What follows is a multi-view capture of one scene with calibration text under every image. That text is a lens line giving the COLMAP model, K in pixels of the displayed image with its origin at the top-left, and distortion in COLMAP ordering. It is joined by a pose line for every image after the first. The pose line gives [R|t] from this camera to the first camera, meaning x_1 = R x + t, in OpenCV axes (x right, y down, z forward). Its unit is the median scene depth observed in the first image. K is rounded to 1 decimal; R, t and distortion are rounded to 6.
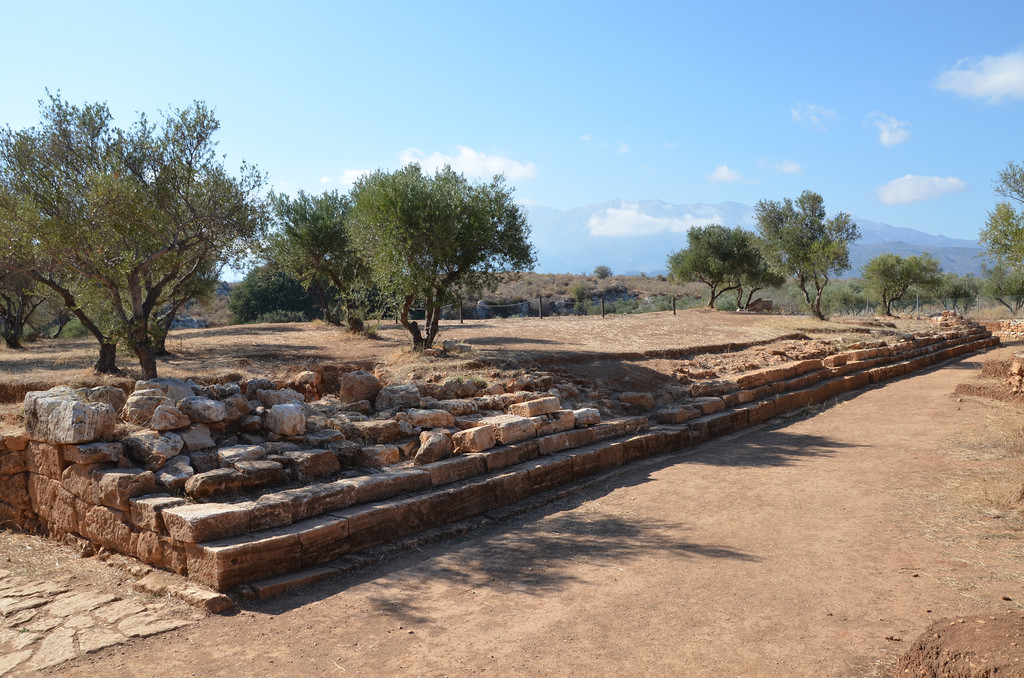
lens RADIAL K [[856.2, 0, 512.0], [0, 856.2, 339.0], [0, 0, 1]] dist [-0.143619, 0.171887]
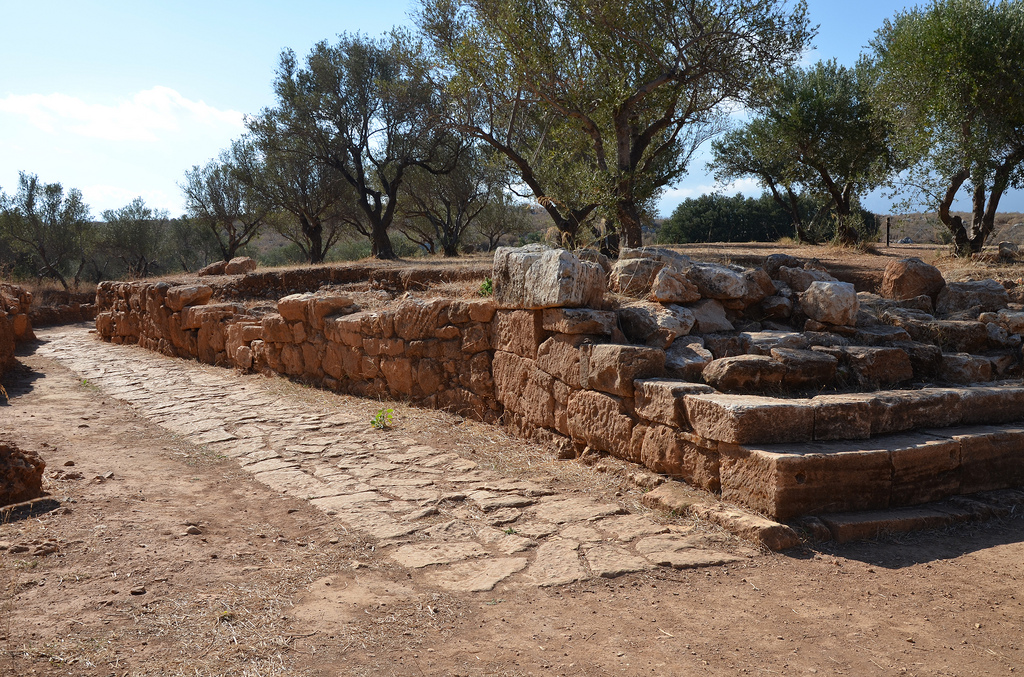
lens RADIAL K [[921.8, 0, 512.0], [0, 921.8, 338.5], [0, 0, 1]] dist [-0.017060, 0.006541]
pose [[0.900605, 0.056759, -0.430916, -0.211441], [-0.043027, 0.998209, 0.041556, 0.126228], [0.432503, -0.018884, 0.901435, 0.242484]]
